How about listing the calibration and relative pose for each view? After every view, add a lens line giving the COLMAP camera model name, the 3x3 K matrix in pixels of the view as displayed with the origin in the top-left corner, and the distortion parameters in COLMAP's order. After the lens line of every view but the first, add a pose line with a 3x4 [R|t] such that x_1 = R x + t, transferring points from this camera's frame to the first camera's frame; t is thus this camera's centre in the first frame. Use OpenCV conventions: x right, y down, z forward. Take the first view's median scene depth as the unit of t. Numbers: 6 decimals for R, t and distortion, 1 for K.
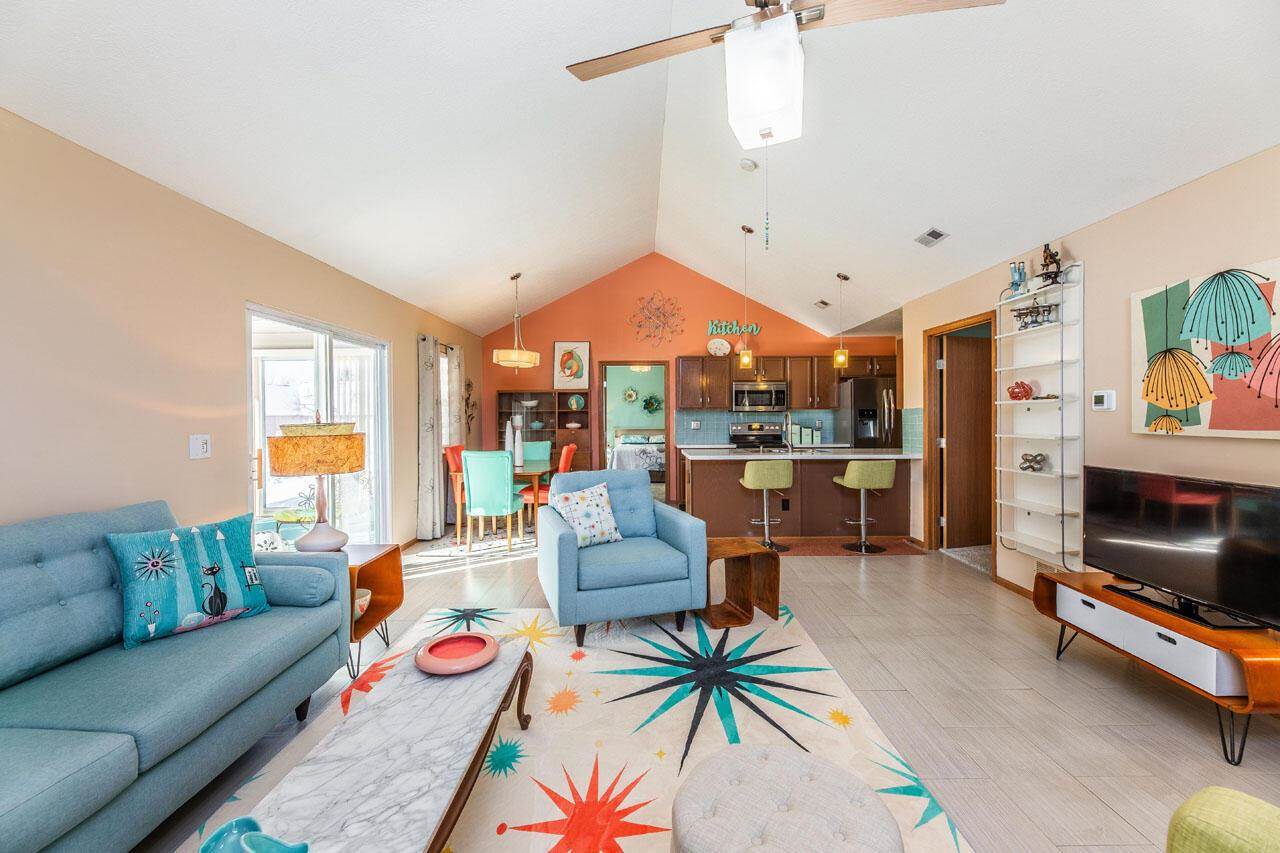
lens RADIAL K [[533.2, 0, 669.1], [0, 533.2, 418.3], [0, 0, 1]] dist [-0.000658, -0.000278]
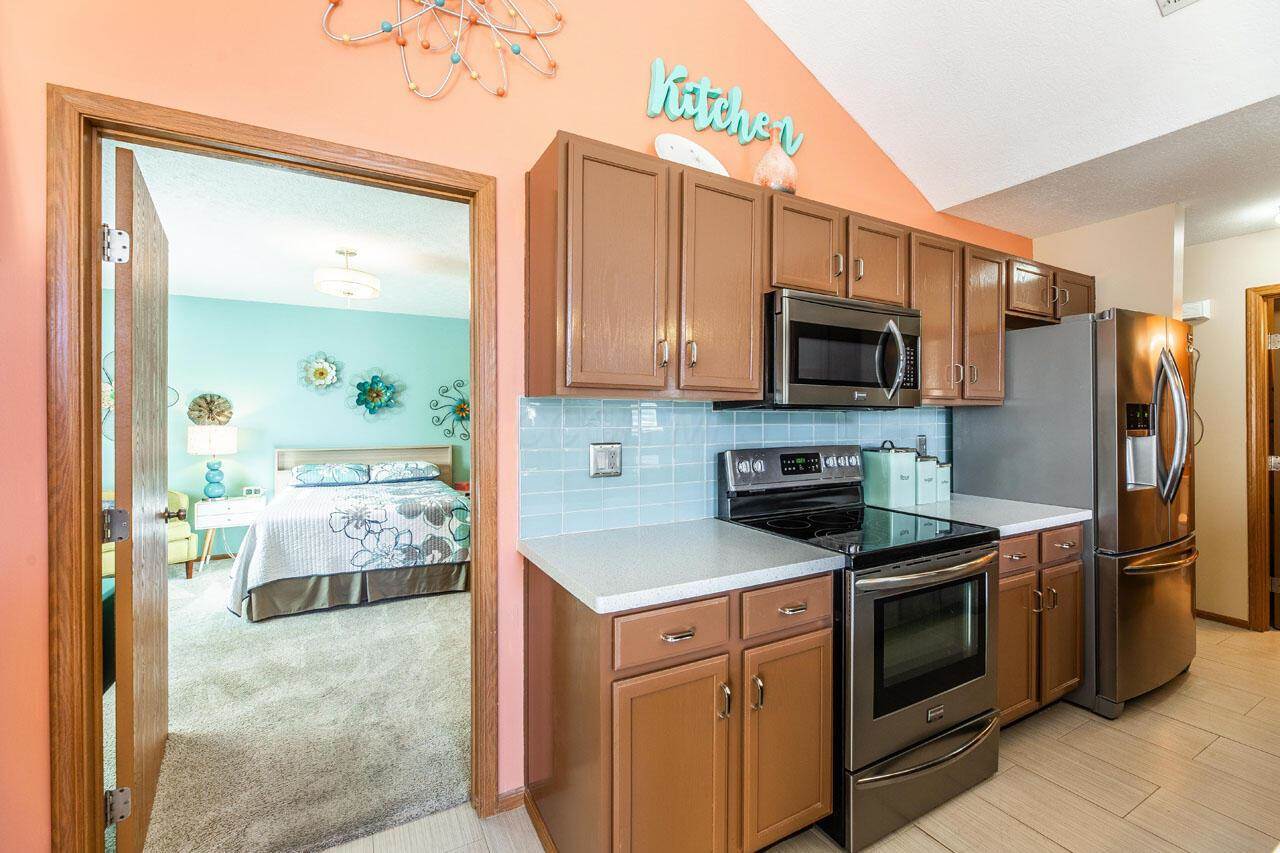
lens RADIAL K [[533.2, 0, 664.7], [0, 533.2, 416.9], [0, 0, 1]] dist [-0.000658, -0.000278]
pose [[0.885790, 0.005683, 0.464051, -0.059168], [-0.001947, 0.999962, -0.008529, -0.007295], [-0.464082, 0.006652, 0.885767, 1.107575]]
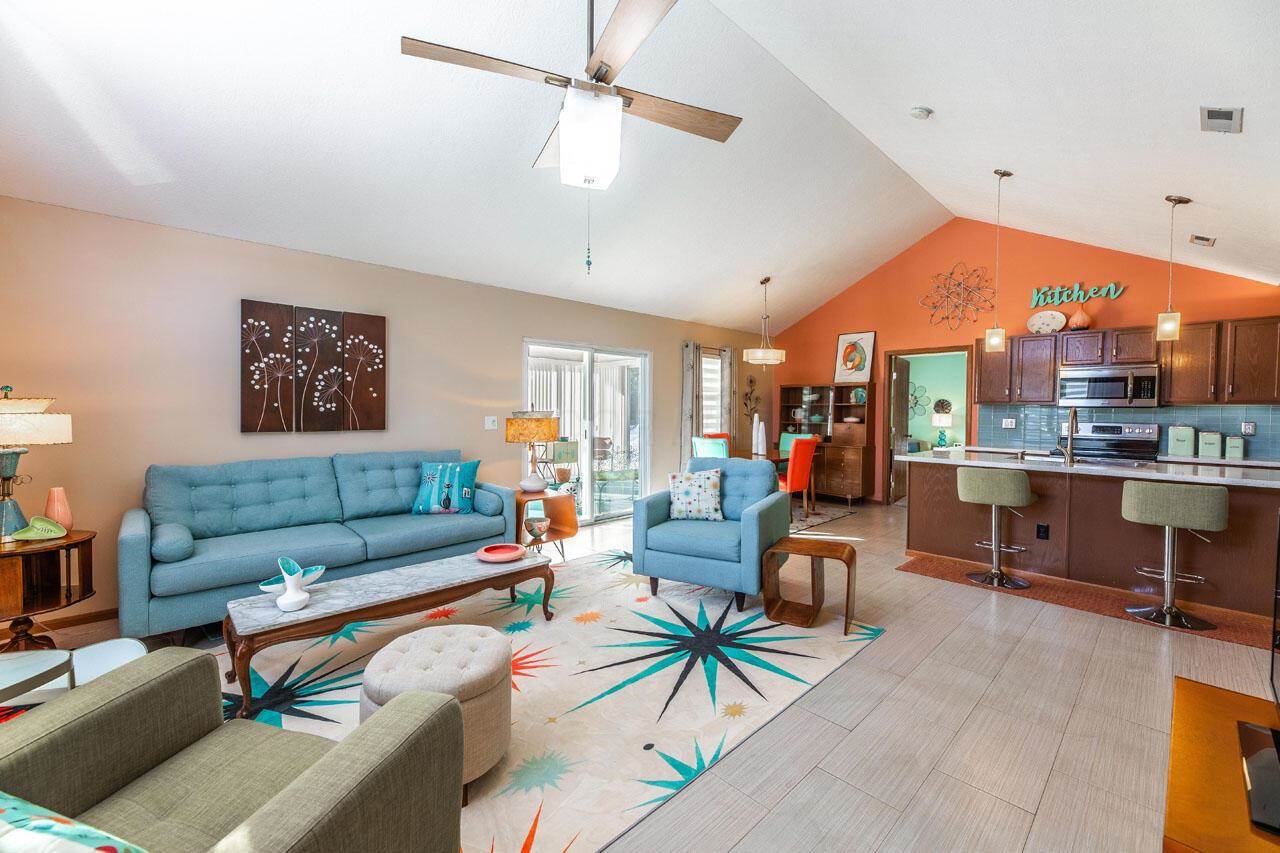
lens RADIAL K [[533.2, 0, 637.3], [0, 533.2, 423.2], [0, 0, 1]] dist [-0.000658, -0.000278]
pose [[0.674976, 0.031038, -0.737186, 0.378745], [-0.015681, 0.999493, 0.027724, -0.001412], [0.737673, -0.007153, 0.675121, 0.077458]]
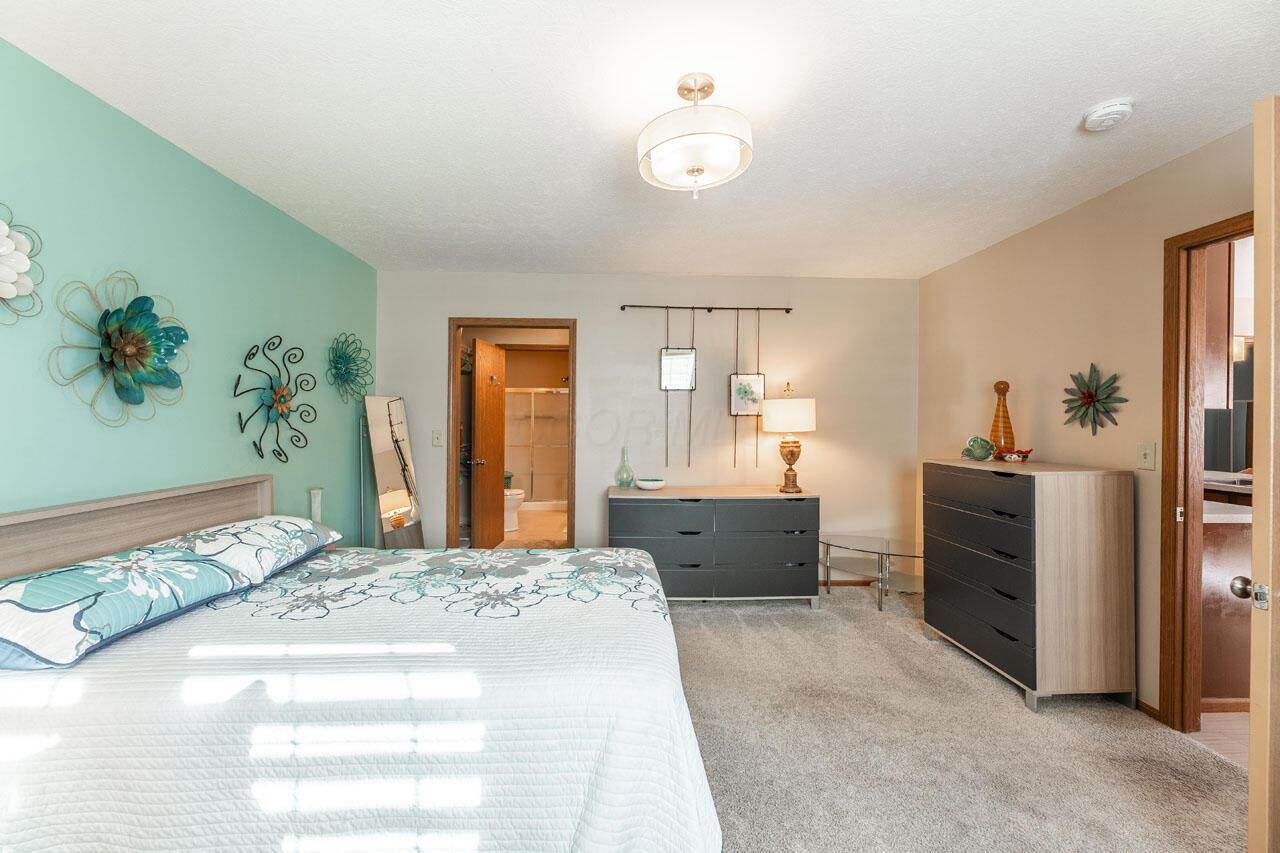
lens RADIAL K [[533.2, 0, 636.4], [0, 533.2, 427.4], [0, 0, 1]] dist [-0.000658, -0.000278]
pose [[-0.000627, -0.006161, 0.999981, -0.440042], [-0.002092, 0.999979, 0.006160, -0.007014], [-0.999998, -0.002088, -0.000640, 1.930143]]
